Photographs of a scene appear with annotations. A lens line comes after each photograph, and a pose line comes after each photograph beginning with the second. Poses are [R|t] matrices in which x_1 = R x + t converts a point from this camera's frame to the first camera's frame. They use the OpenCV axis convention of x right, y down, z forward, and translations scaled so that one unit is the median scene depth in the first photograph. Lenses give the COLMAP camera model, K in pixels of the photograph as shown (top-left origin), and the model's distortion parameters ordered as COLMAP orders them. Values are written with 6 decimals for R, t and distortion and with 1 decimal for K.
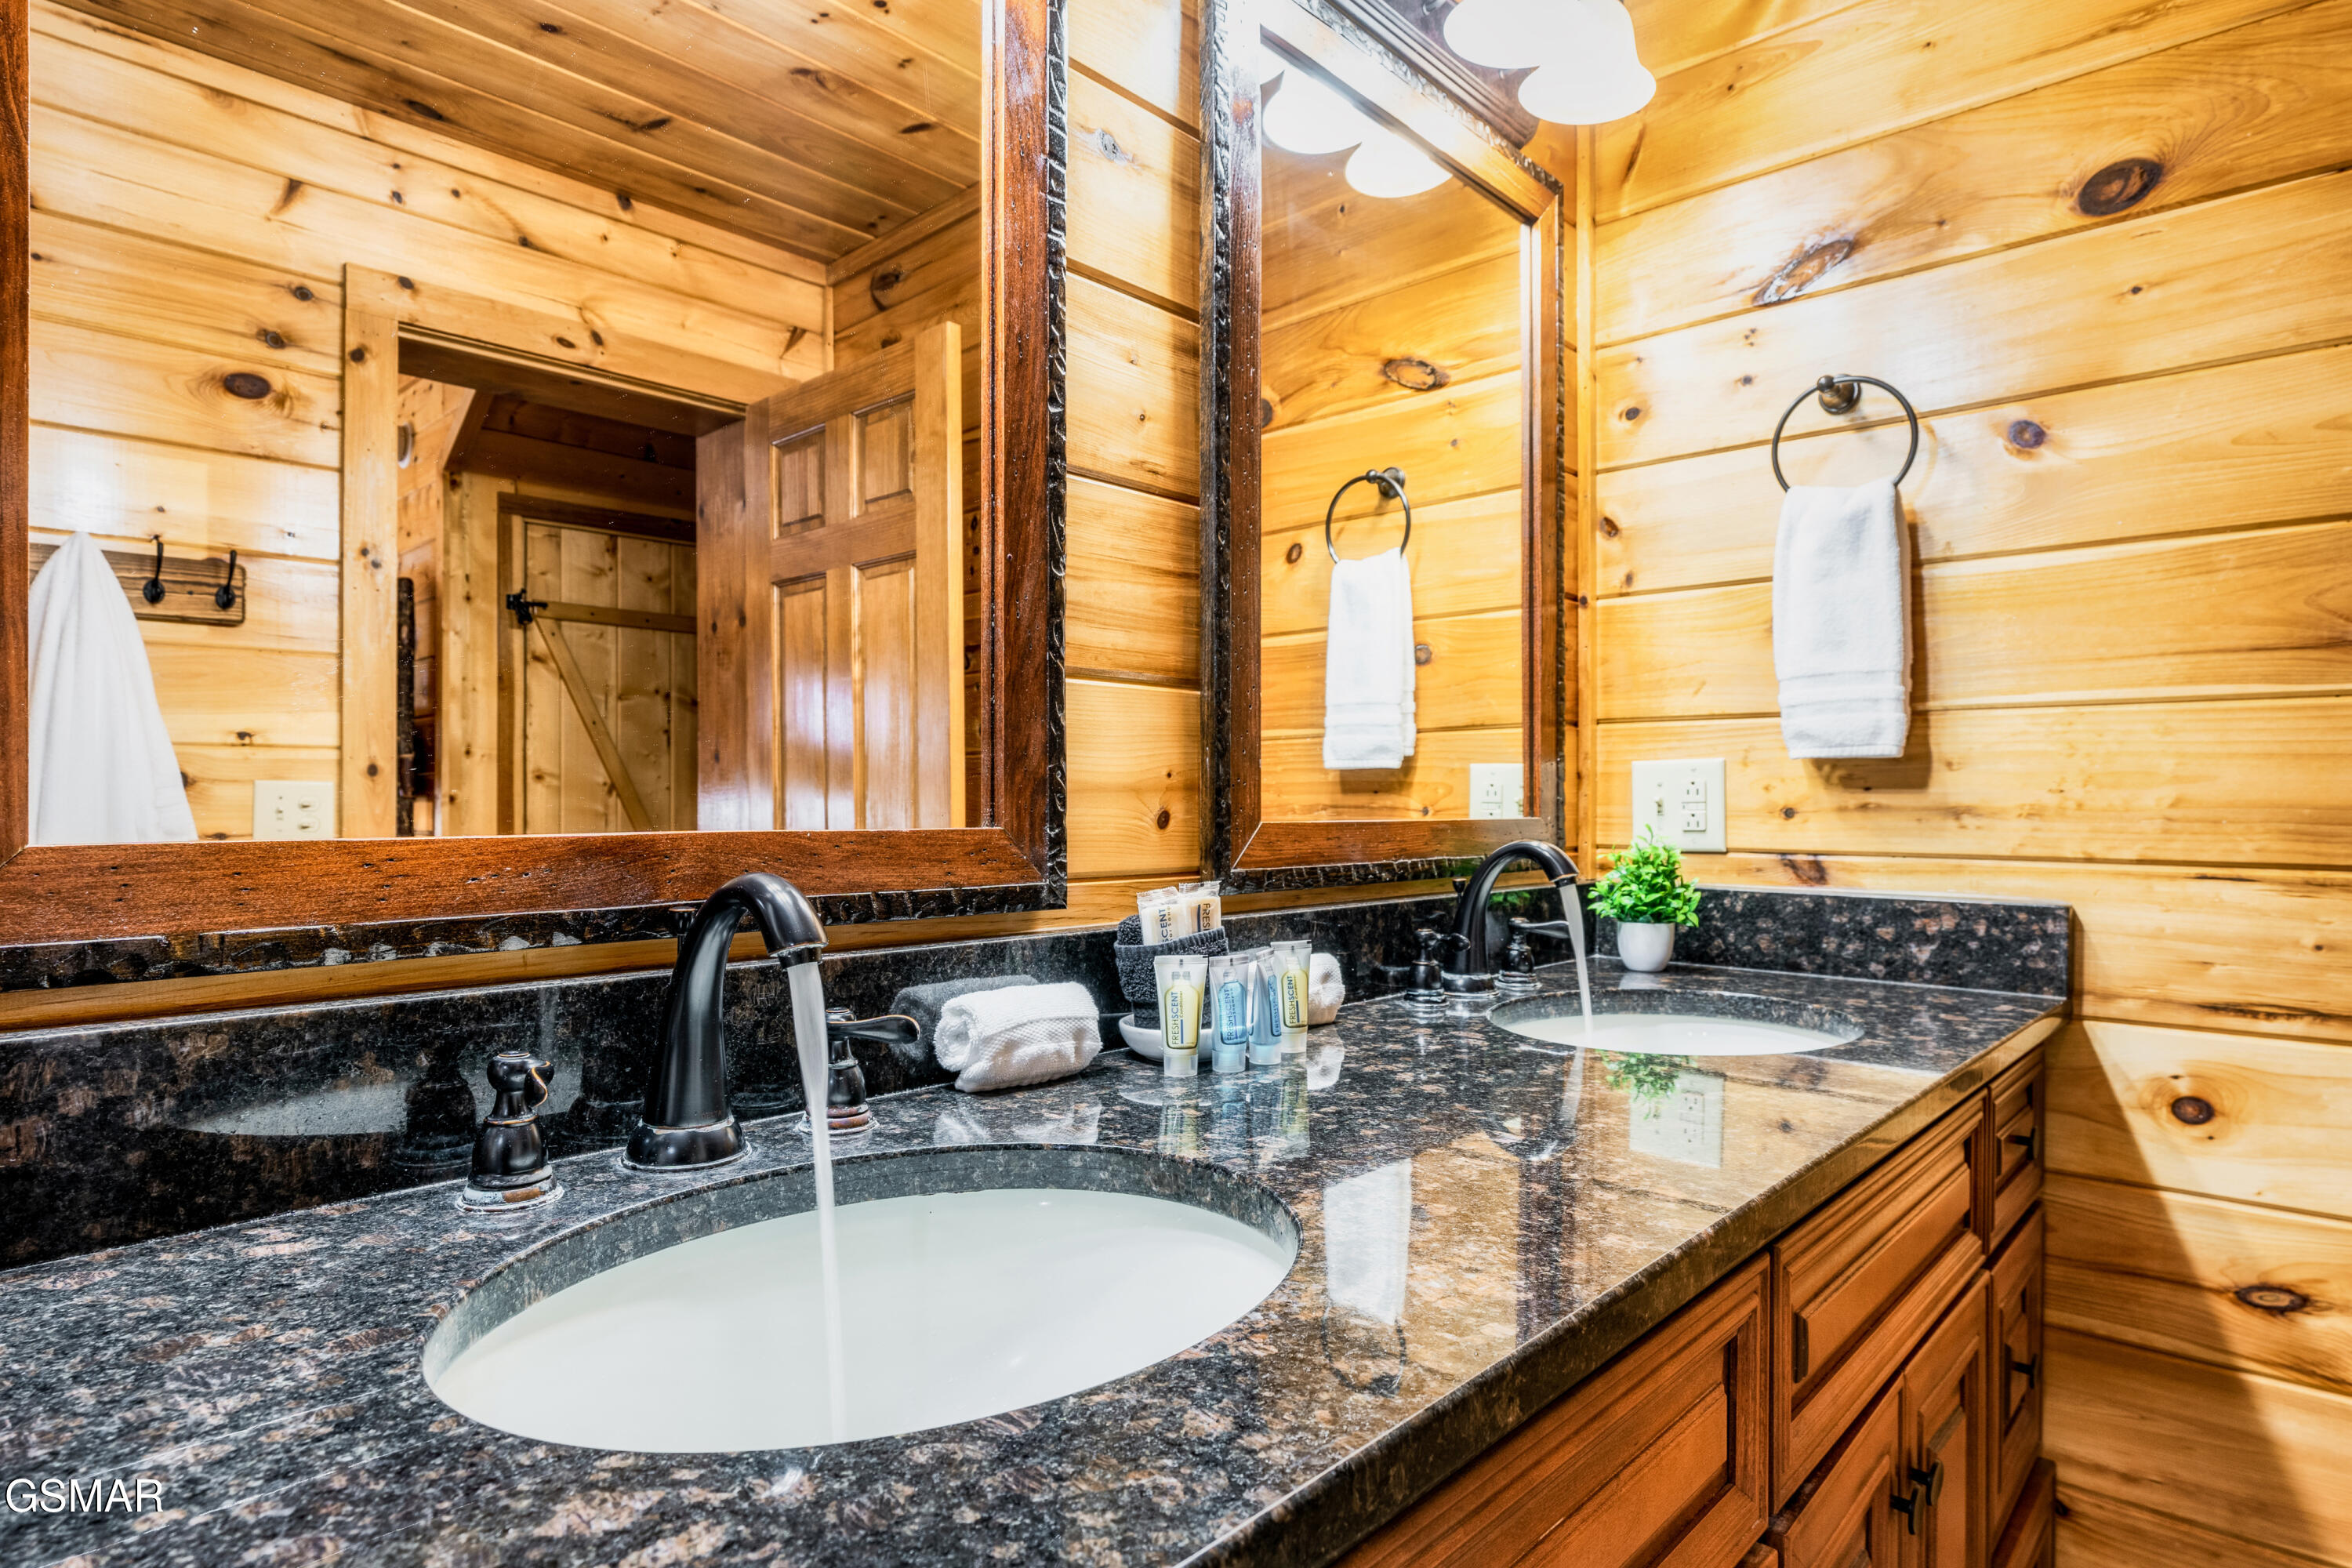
lens RADIAL K [[1276.7, 0, 1171.0], [0, 1276.7, 781.3], [0, 0, 1]] dist [-0.002033, -0.002297]
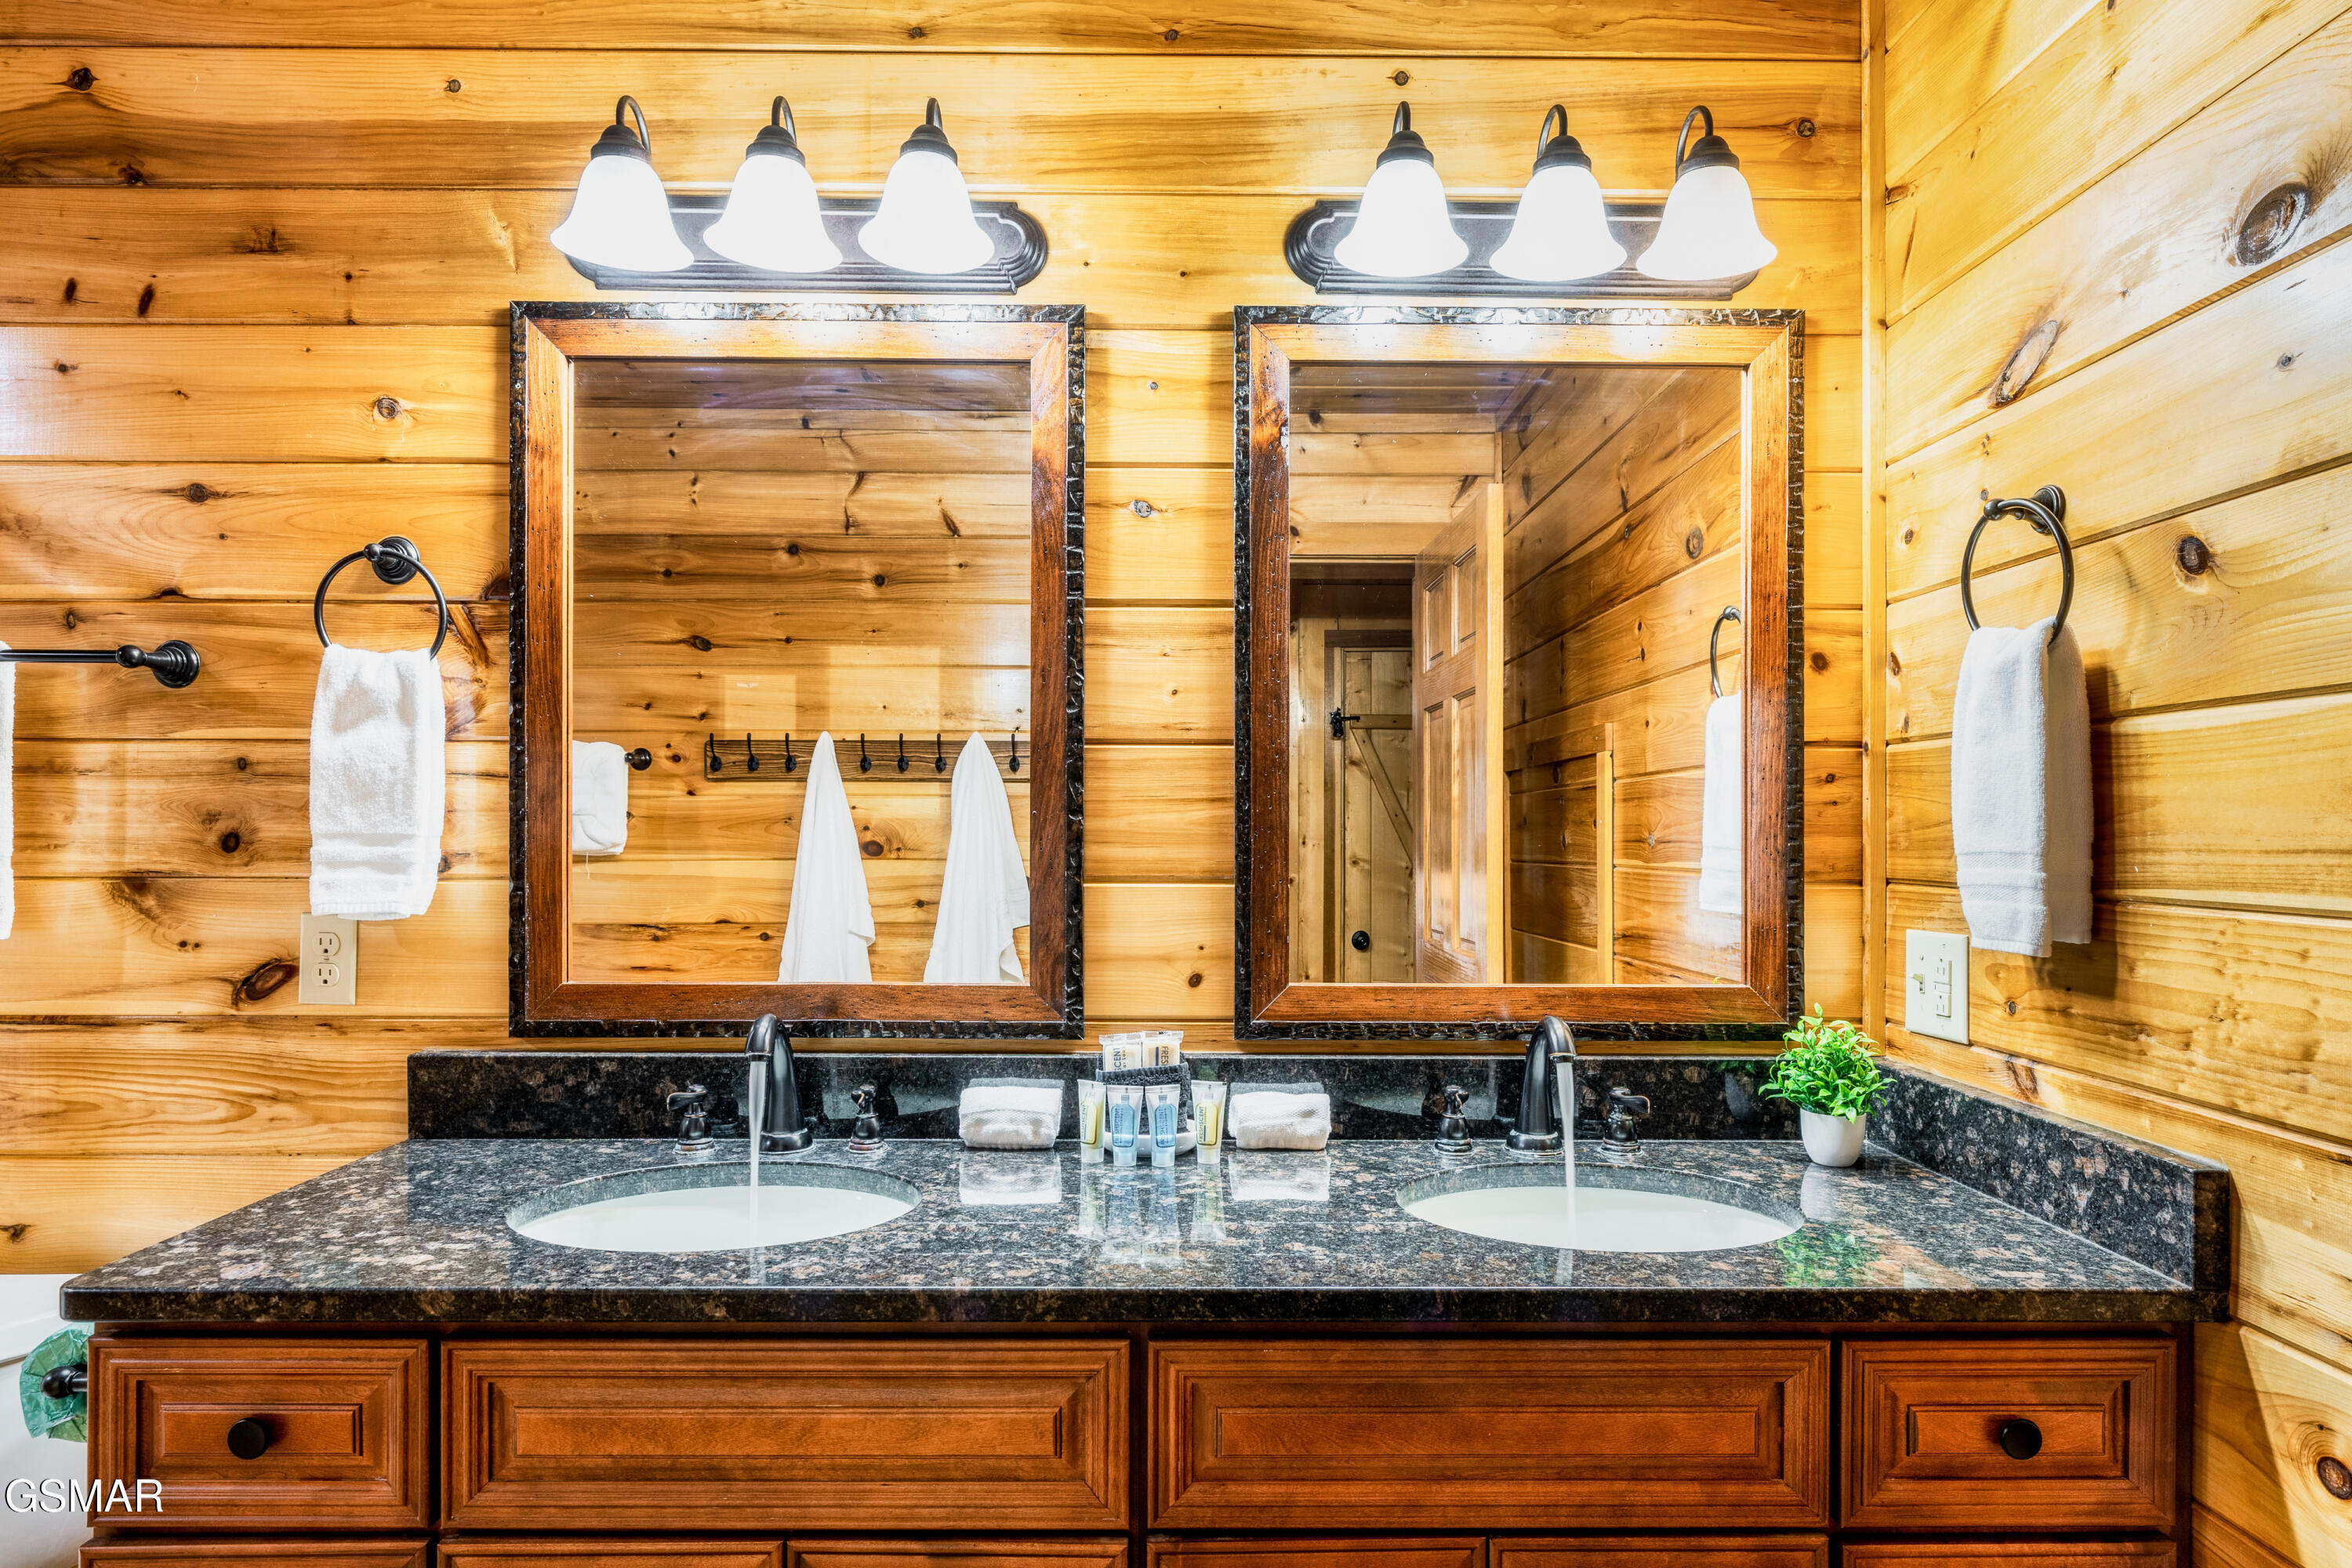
lens RADIAL K [[1325.5, 0, 1179.2], [0, 1325.5, 808.2], [0, 0, 1]] dist [-0.009117, 0.002473]
pose [[0.695538, -0.011481, -0.718397, 0.830284], [0.007366, 0.999934, -0.008849, -0.117415], [0.718451, 0.000863, 0.695577, -0.005984]]
